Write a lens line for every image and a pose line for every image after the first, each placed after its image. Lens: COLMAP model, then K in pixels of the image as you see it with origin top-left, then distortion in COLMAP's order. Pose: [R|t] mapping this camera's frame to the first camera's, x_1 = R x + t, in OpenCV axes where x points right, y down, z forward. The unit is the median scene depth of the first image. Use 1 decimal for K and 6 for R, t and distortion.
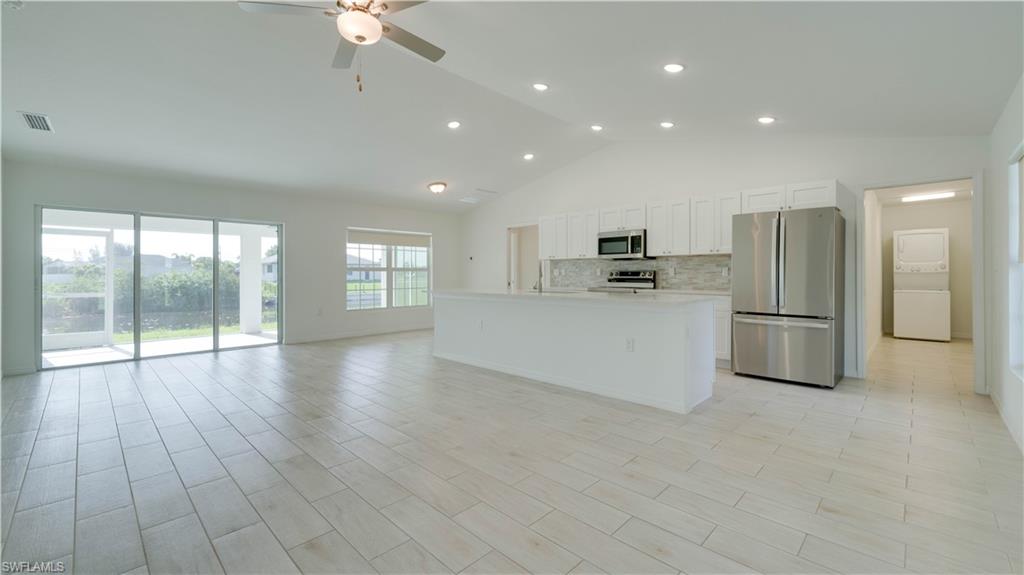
lens RADIAL K [[416.0, 0, 508.3], [0, 416.0, 277.6], [0, 0, 1]] dist [0.000309, 0.000055]
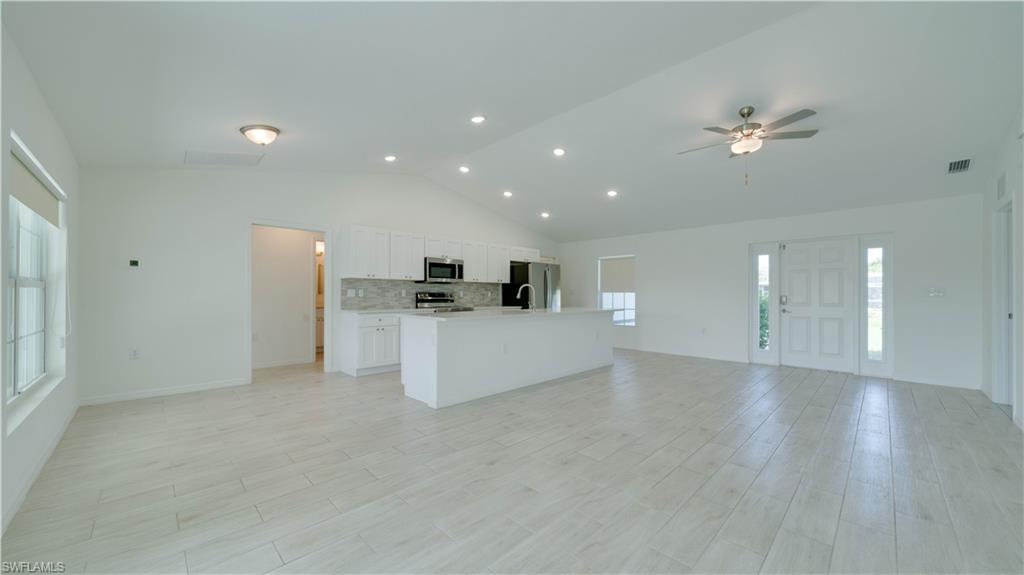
lens RADIAL K [[370.2, 0, 503.7], [0, 370.2, 295.0], [0, 0, 1]] dist [-0.000315, -0.000027]
pose [[0.023129, -0.001368, 0.999732, -0.759868], [0.005144, 0.999986, 0.001249, -0.010315], [-0.999719, 0.005114, 0.023136, 0.801454]]
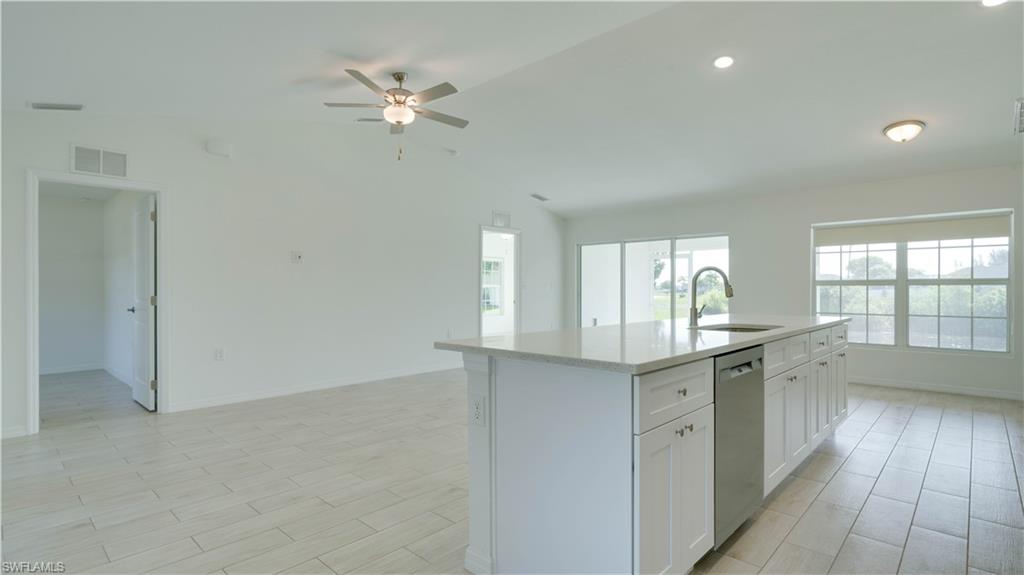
lens RADIAL K [[498.2, 0, 512.0], [0, 498.2, 287.5], [0, 0, 1]] dist [-0.010991, -0.000033]
pose [[0.020885, -0.001476, -0.999781, 0.555441], [-0.010659, 0.999942, -0.001699, -0.006194], [0.999725, 0.010692, 0.020868, 0.563014]]
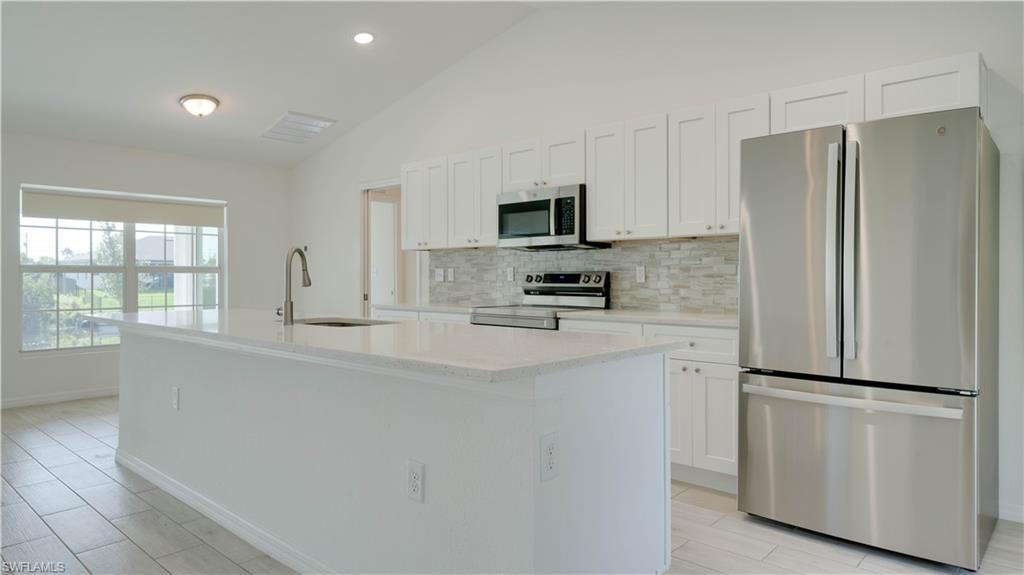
lens RADIAL K [[627.7, 0, 513.1], [0, 627.7, 279.9], [0, 0, 1]] dist [0.005309, 0.000778]
pose [[0.999166, 0.000620, 0.040832, 0.208074], [-0.000393, 0.999984, -0.005575, -0.003129], [-0.040834, 0.005554, 0.999150, 0.274048]]
